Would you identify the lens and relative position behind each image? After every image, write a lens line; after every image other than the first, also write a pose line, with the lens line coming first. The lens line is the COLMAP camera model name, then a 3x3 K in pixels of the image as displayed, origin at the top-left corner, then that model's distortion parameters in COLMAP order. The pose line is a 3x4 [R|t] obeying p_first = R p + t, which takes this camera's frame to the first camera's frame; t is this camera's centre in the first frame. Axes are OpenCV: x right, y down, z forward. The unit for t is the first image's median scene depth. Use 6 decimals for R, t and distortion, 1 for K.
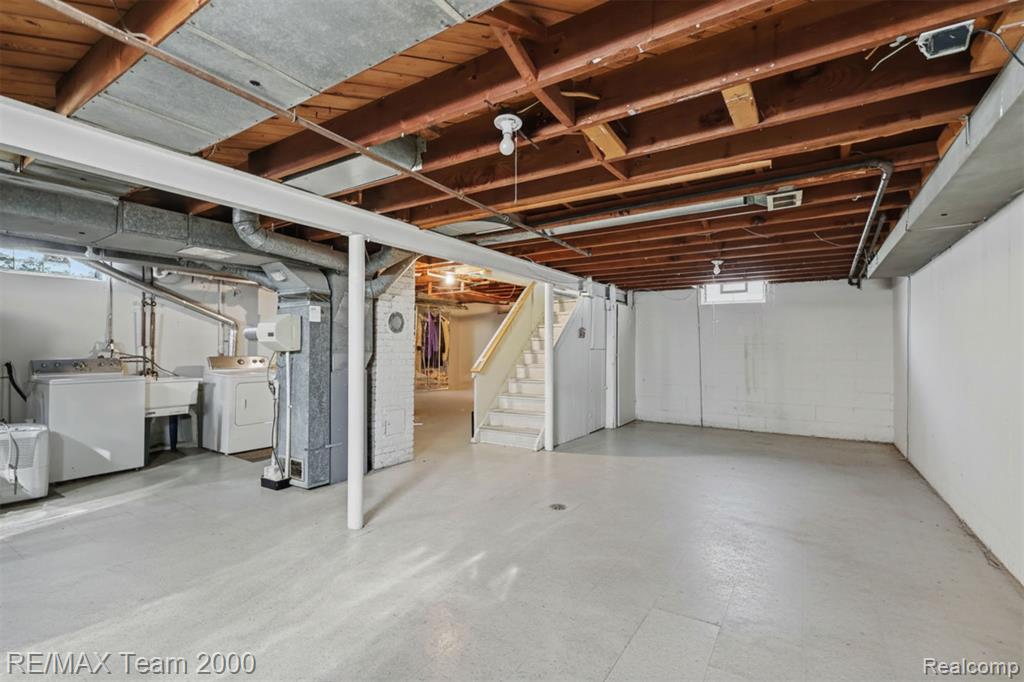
lens RADIAL K [[453.7, 0, 511.4], [0, 453.7, 339.8], [0, 0, 1]] dist [0.008848, -0.000924]
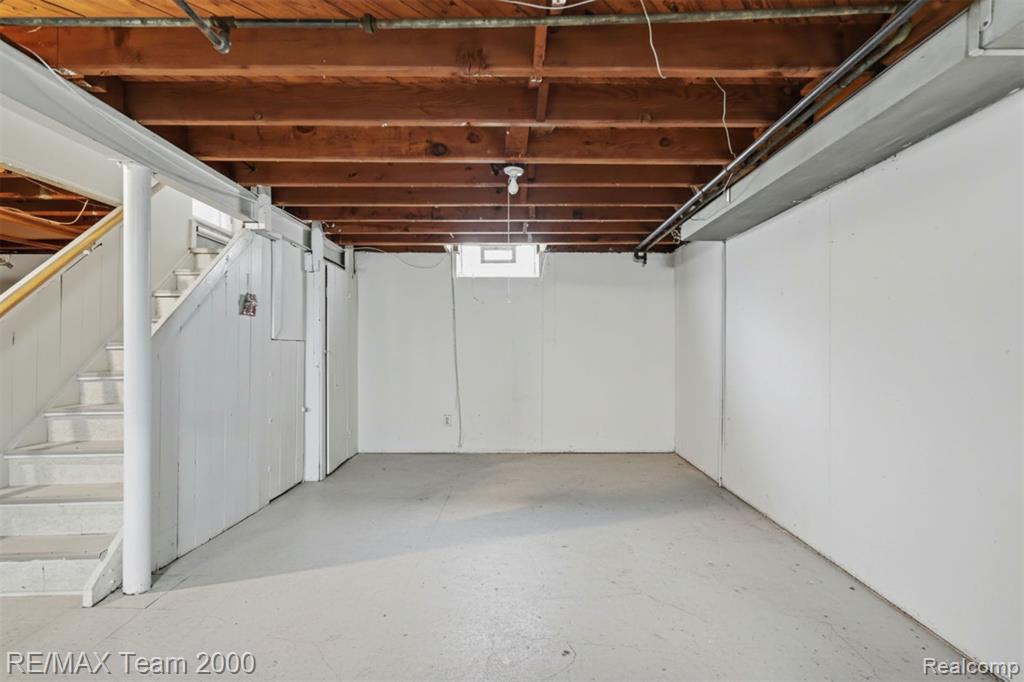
lens RADIAL K [[474.0, 0, 520.9], [0, 474.0, 349.2], [0, 0, 1]] dist [-0.008035, 0.000494]
pose [[0.823620, -0.002368, 0.567138, 0.098419], [-0.002149, 0.999971, 0.007296, 0.026119], [-0.567139, -0.007228, 0.823591, 0.373797]]
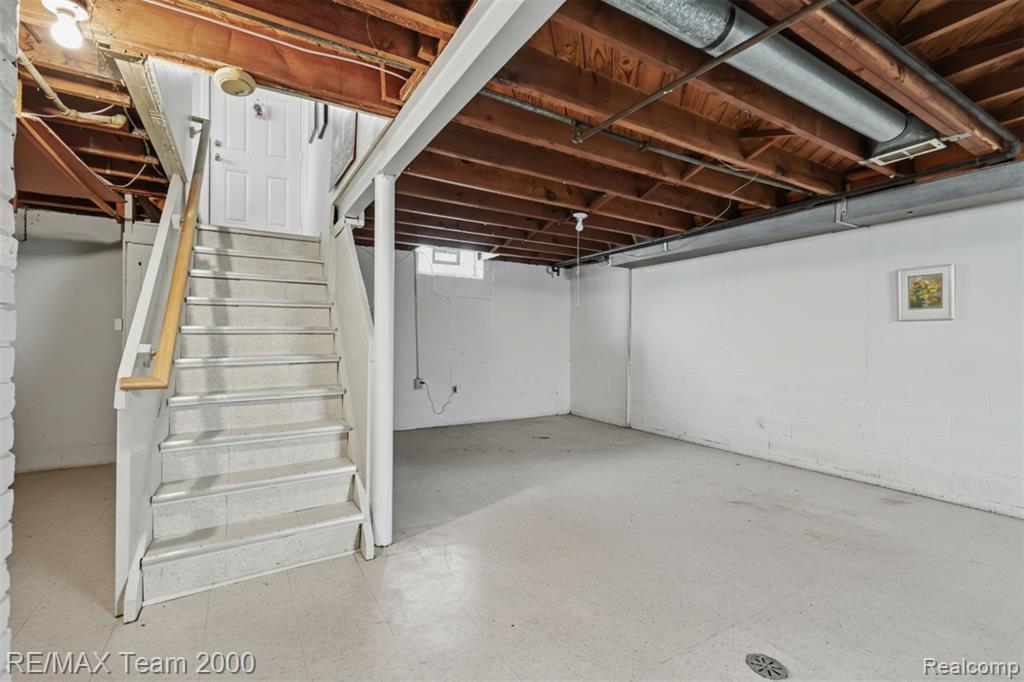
lens RADIAL K [[453.7, 0, 519.0], [0, 453.7, 338.0], [0, 0, 1]] dist [0.008848, -0.000924]
pose [[0.399671, 0.002781, 0.916655, -0.229473], [-0.007833, 0.999969, 0.000382, 0.031857], [-0.916625, -0.007333, 0.399680, 0.549299]]
